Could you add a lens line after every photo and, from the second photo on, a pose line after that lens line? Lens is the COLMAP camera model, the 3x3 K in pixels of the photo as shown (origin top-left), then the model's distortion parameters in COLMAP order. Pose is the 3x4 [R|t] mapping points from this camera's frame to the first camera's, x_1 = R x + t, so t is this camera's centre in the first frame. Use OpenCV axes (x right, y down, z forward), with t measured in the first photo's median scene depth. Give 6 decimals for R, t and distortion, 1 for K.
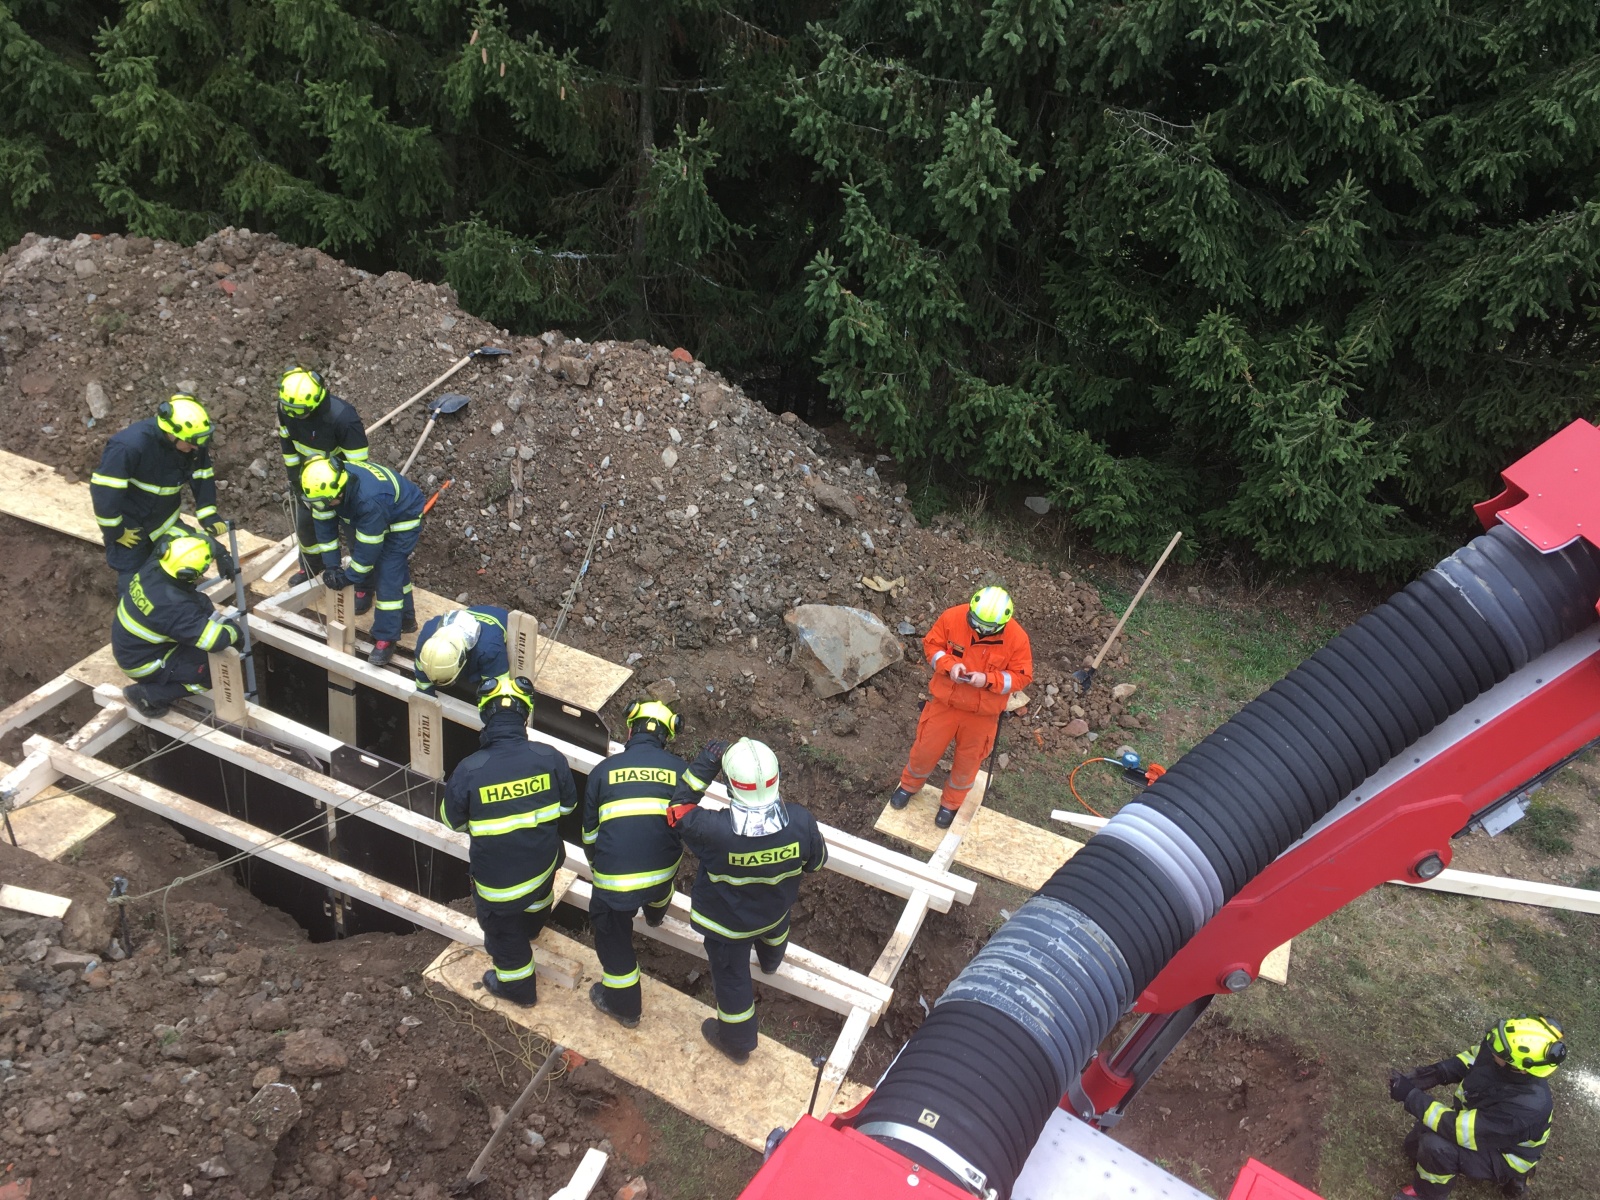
lens RADIAL K [[1356.9, 0, 800.0], [0, 1356.9, 600.0], [0, 0, 1]] dist [0.095242, -0.127868]
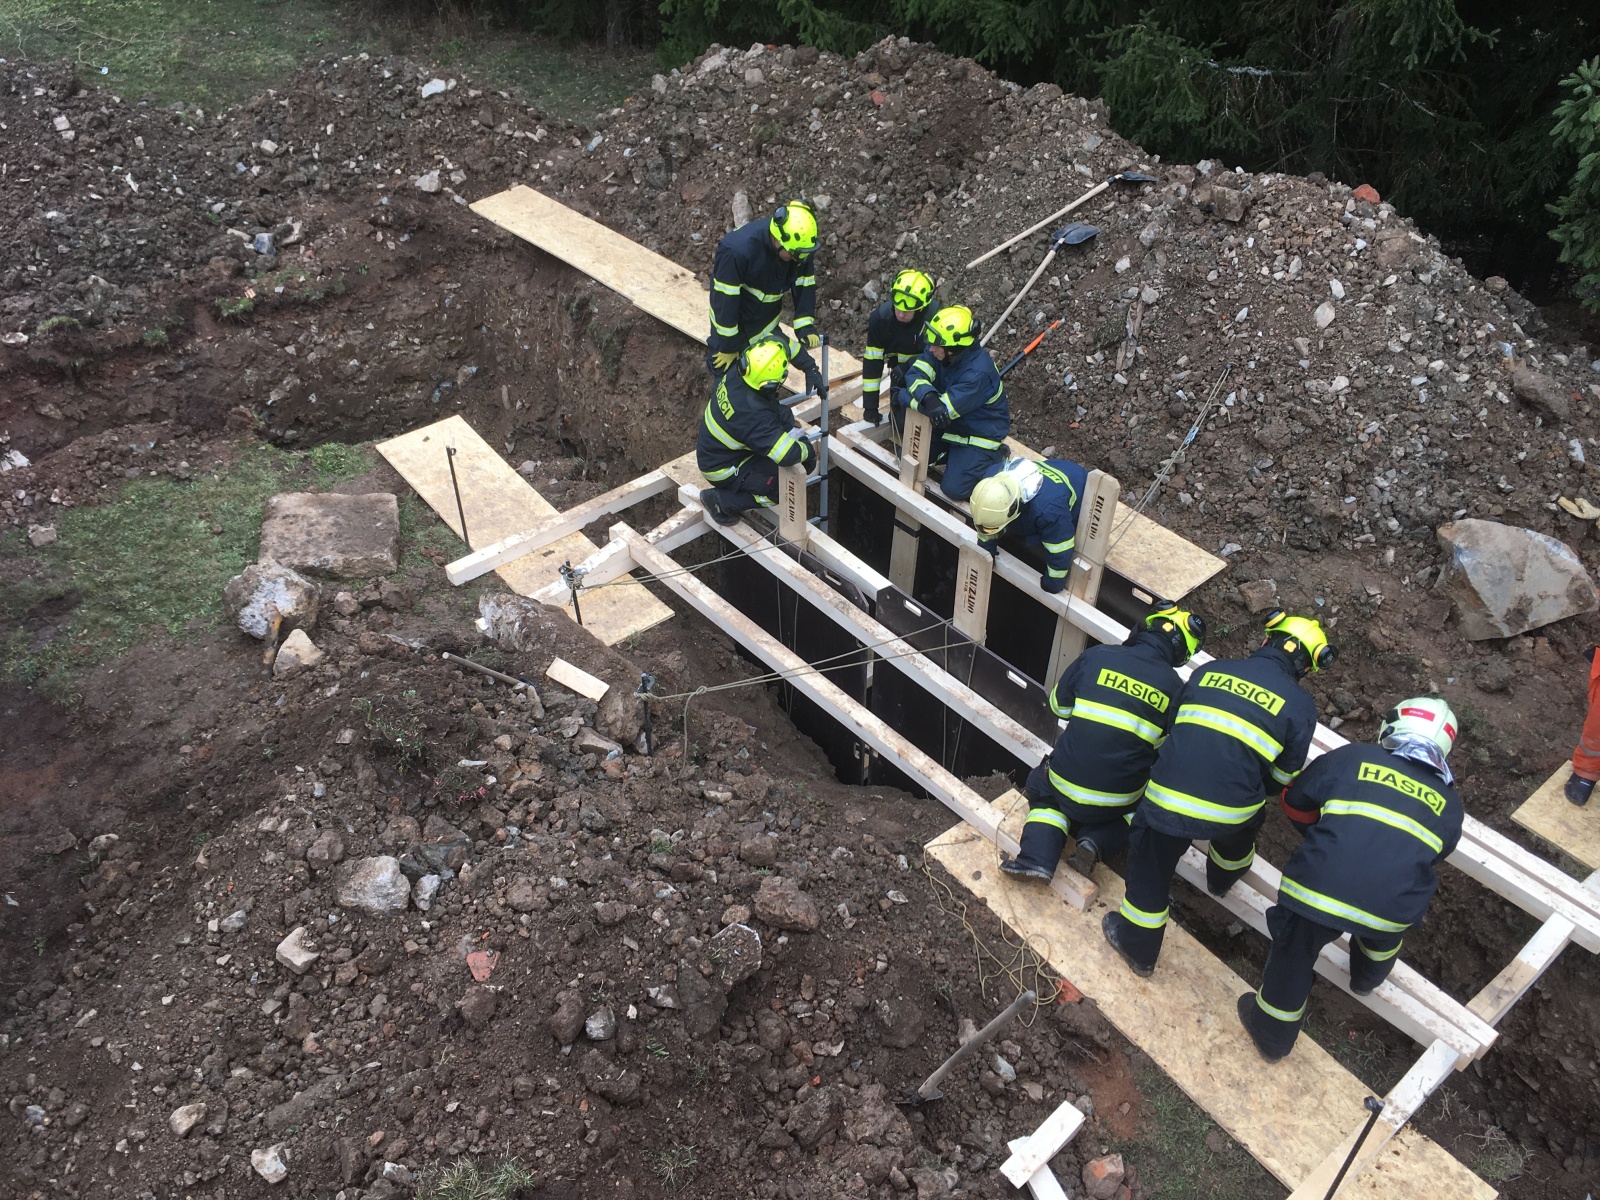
lens RADIAL K [[1356.9, 0, 800.0], [0, 1356.9, 600.0], [0, 0, 1]] dist [0.095242, -0.127868]
pose [[0.891104, 0.184472, -0.414612, -0.002604], [-0.147550, 0.981784, 0.119701, 0.011495], [0.429141, -0.045490, 0.902091, 0.117367]]
